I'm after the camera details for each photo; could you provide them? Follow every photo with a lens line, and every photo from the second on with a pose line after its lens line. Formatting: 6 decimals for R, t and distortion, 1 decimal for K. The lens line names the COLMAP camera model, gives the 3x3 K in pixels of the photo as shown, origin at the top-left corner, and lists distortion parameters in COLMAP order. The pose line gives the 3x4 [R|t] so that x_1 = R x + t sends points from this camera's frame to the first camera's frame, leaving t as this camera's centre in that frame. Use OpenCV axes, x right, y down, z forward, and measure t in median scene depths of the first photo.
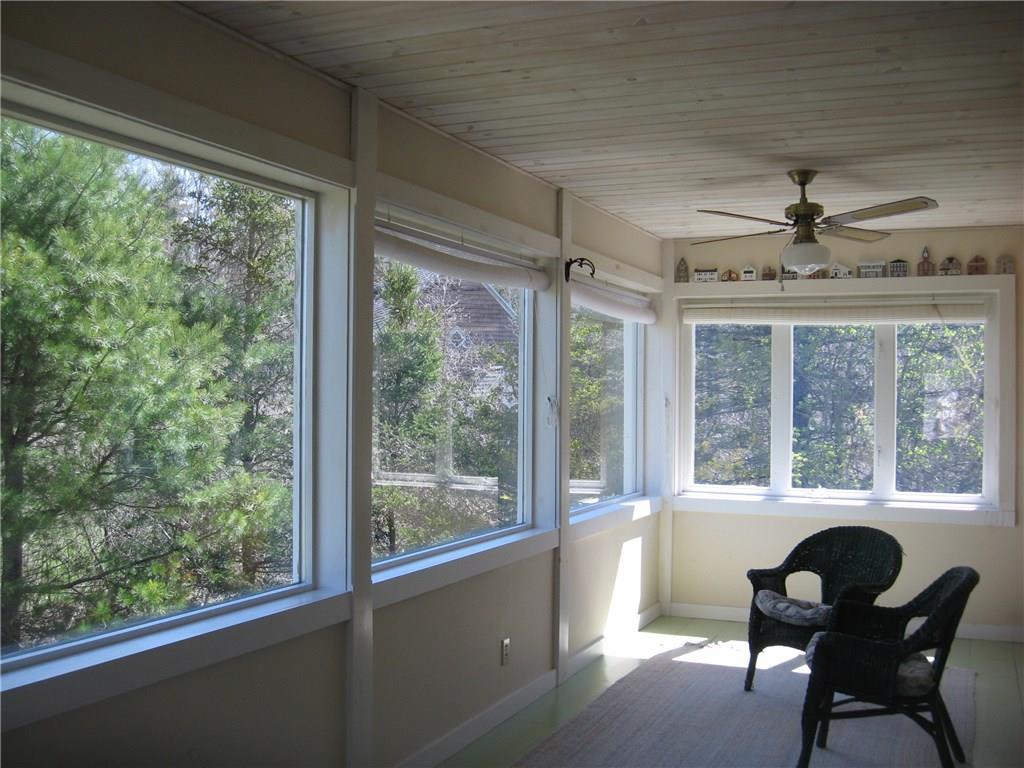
lens RADIAL K [[1066.0, 0, 512.0], [0, 1066.0, 384.0], [0, 0, 1]] dist [-0.127655, 0.021743]
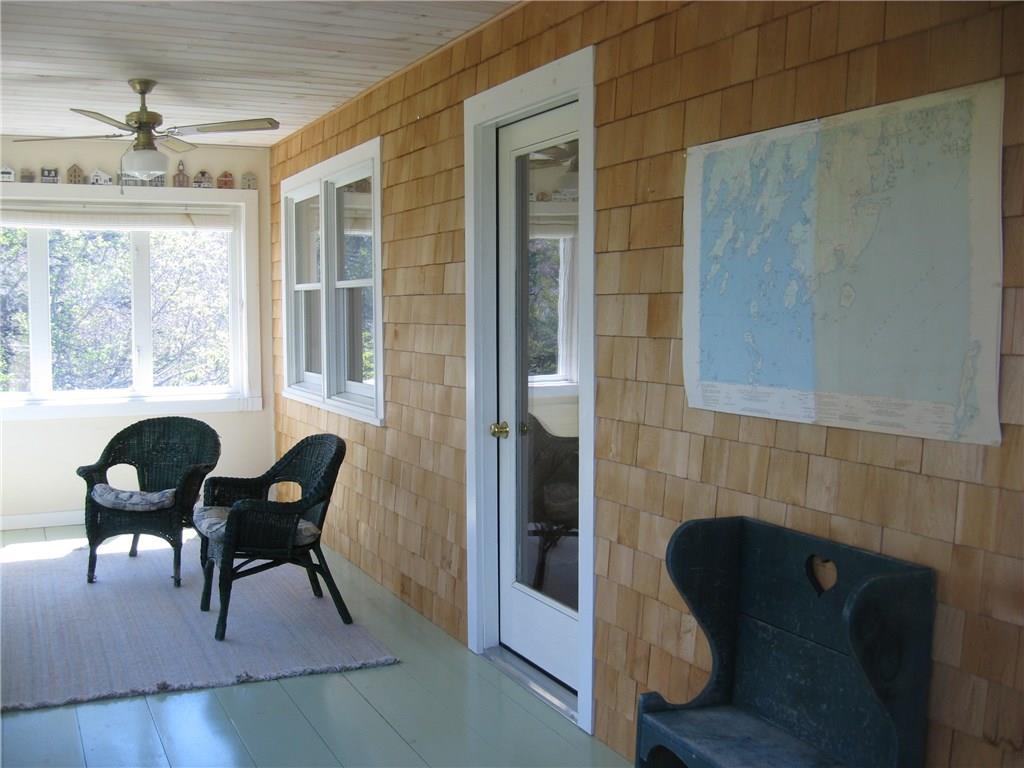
lens RADIAL K [[1066.0, 0, 512.0], [0, 1066.0, 384.0], [0, 0, 1]] dist [-0.127655, 0.021743]
pose [[0.639942, -0.065035, 0.765666, -0.278091], [0.001520, 0.996517, 0.083372, 0.012218], [-0.768422, -0.052189, 0.637812, 0.036801]]
